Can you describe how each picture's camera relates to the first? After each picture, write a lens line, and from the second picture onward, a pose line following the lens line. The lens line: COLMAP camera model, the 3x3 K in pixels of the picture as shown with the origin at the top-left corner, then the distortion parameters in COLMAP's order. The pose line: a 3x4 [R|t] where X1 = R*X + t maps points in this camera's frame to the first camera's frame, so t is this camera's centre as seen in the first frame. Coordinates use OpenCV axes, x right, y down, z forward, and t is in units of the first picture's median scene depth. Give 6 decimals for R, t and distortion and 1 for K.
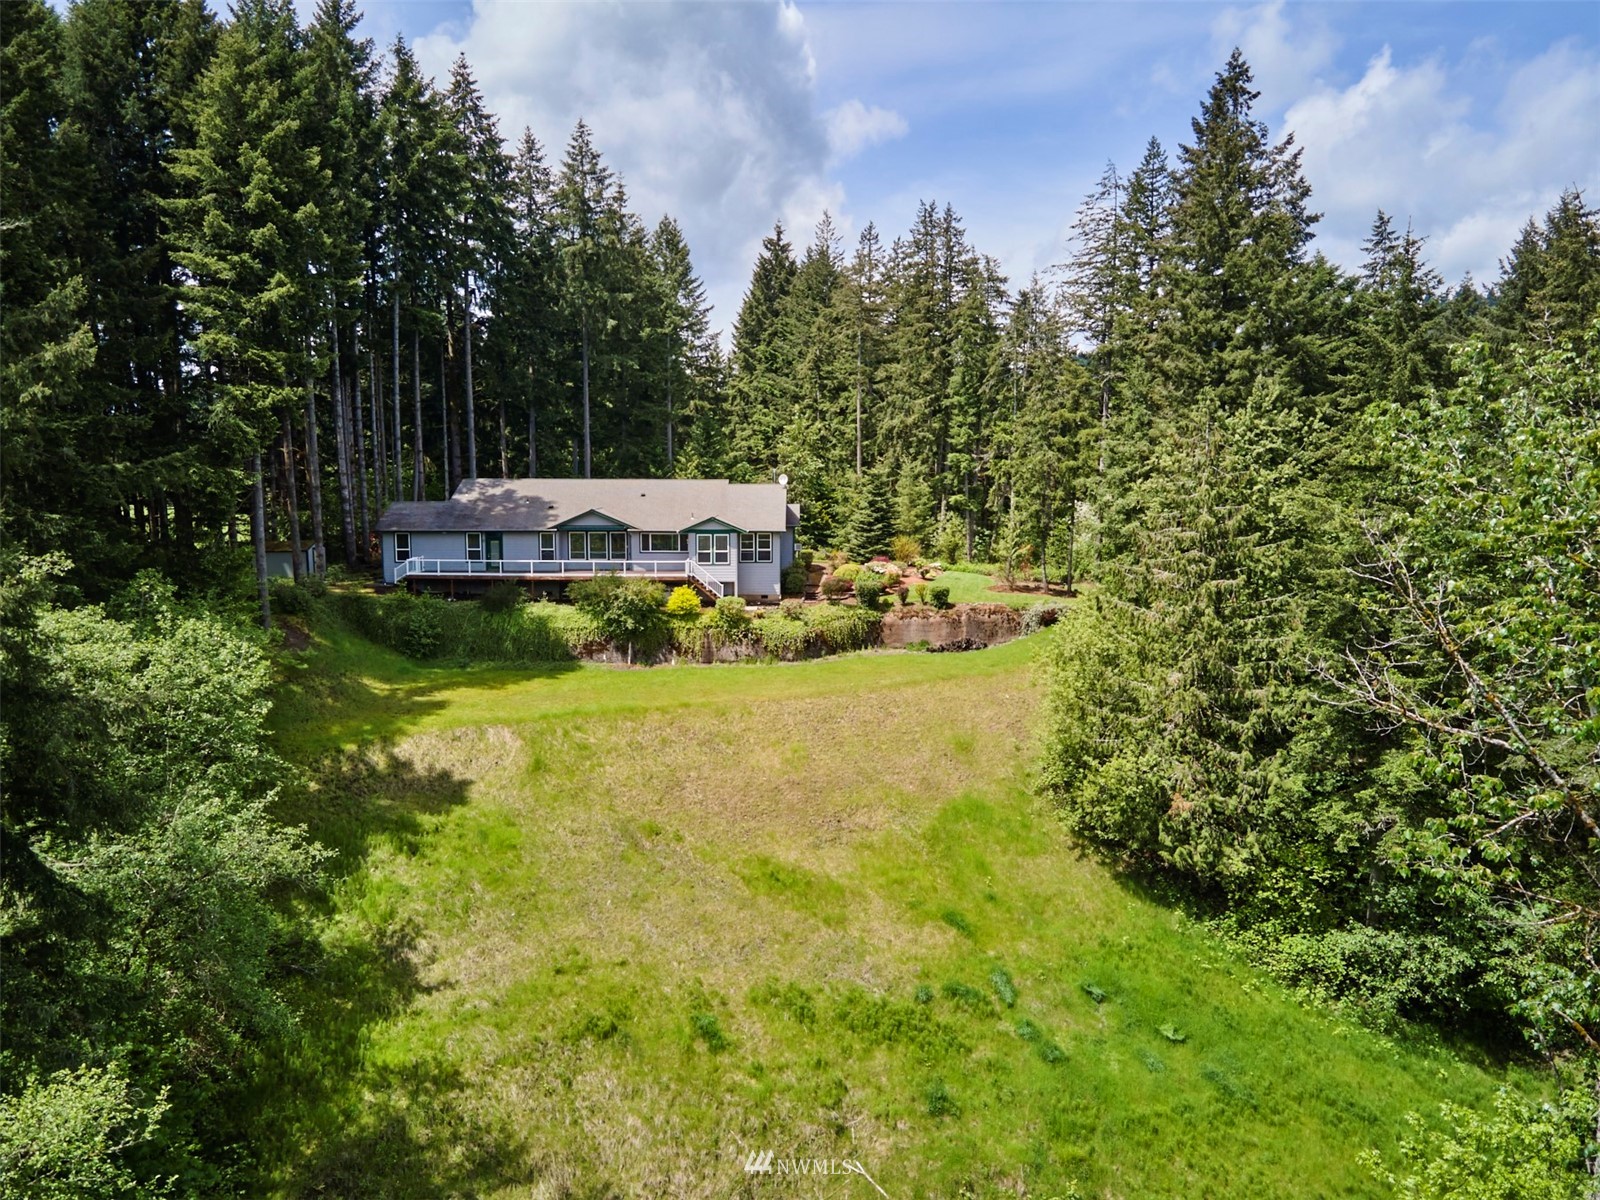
lens RADIAL K [[1111.9, 0, 800.0], [0, 1111.9, 600.0], [0, 0, 1]] dist [0.000032, -0.000046]
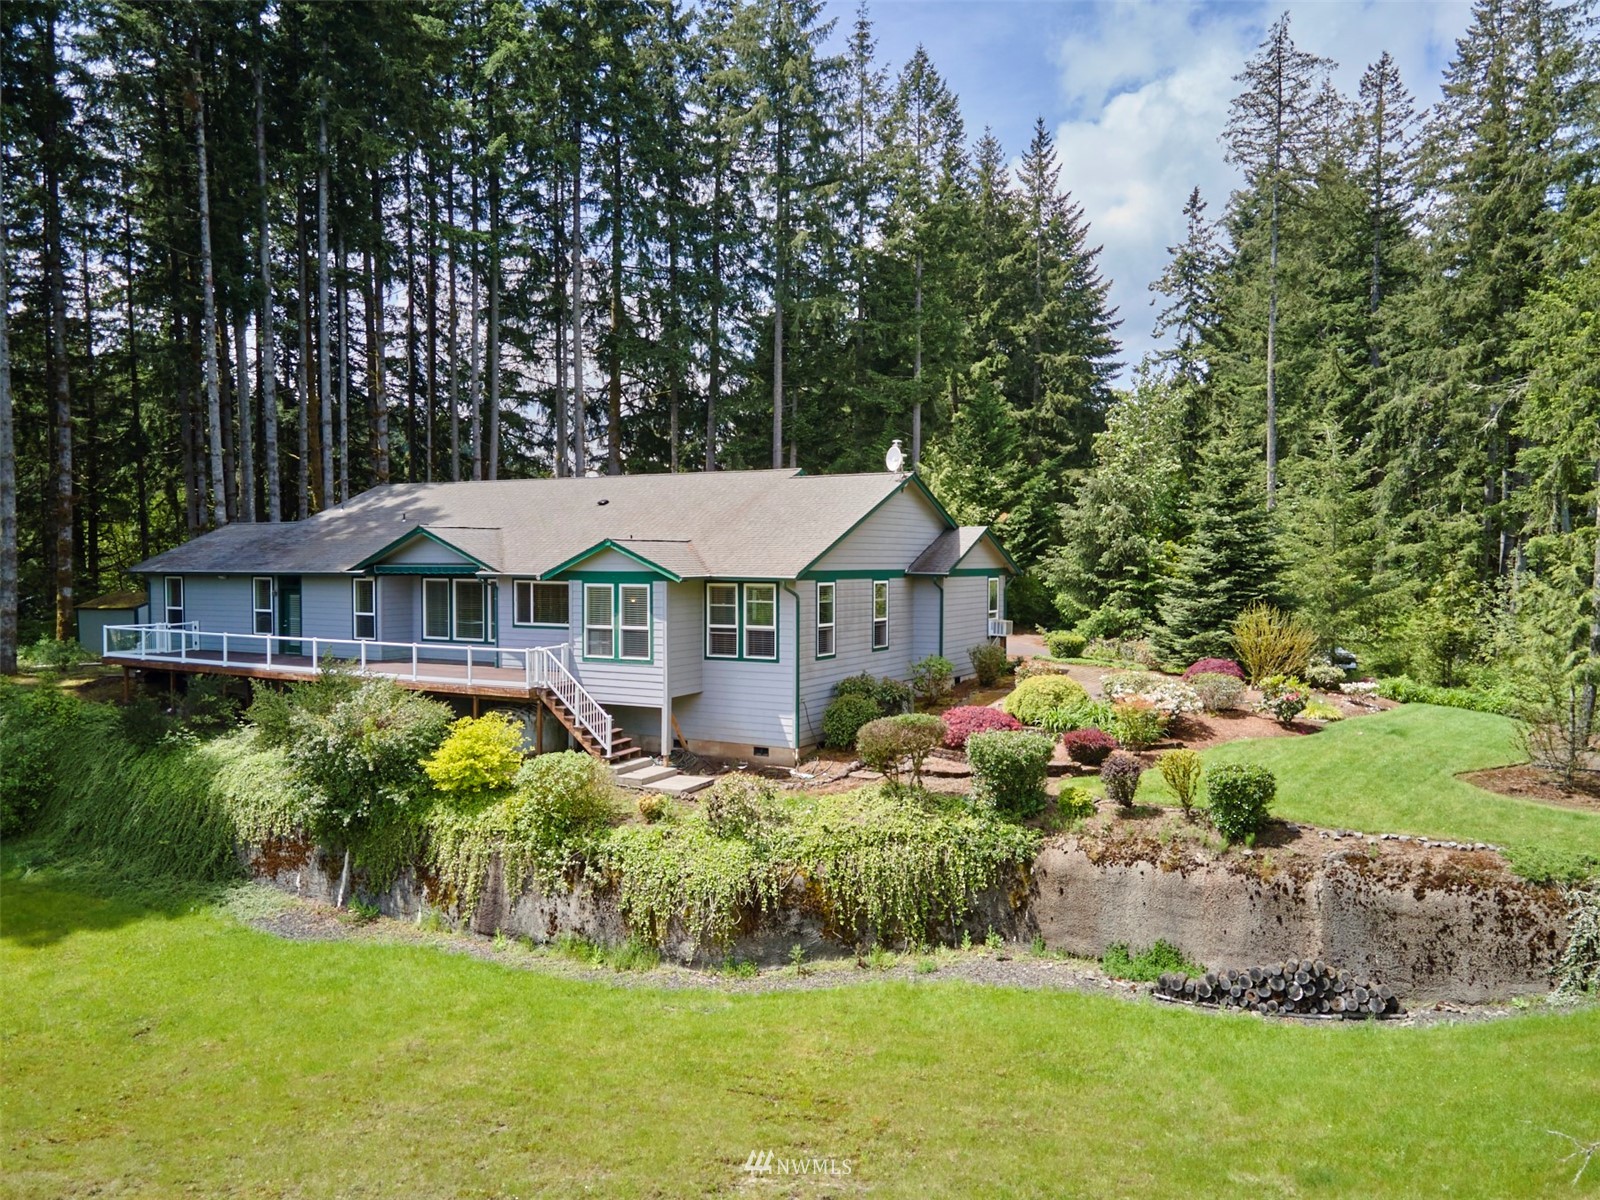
lens RADIAL K [[1161.7, 0, 800.0], [0, 1161.7, 600.0], [0, 0, 1]] dist [0.004743, 0.002223]
pose [[0.872897, 0.016359, -0.487630, 0.176396], [-0.053232, 0.996665, -0.061853, -0.031436], [0.484992, 0.079948, 0.870856, 0.674401]]
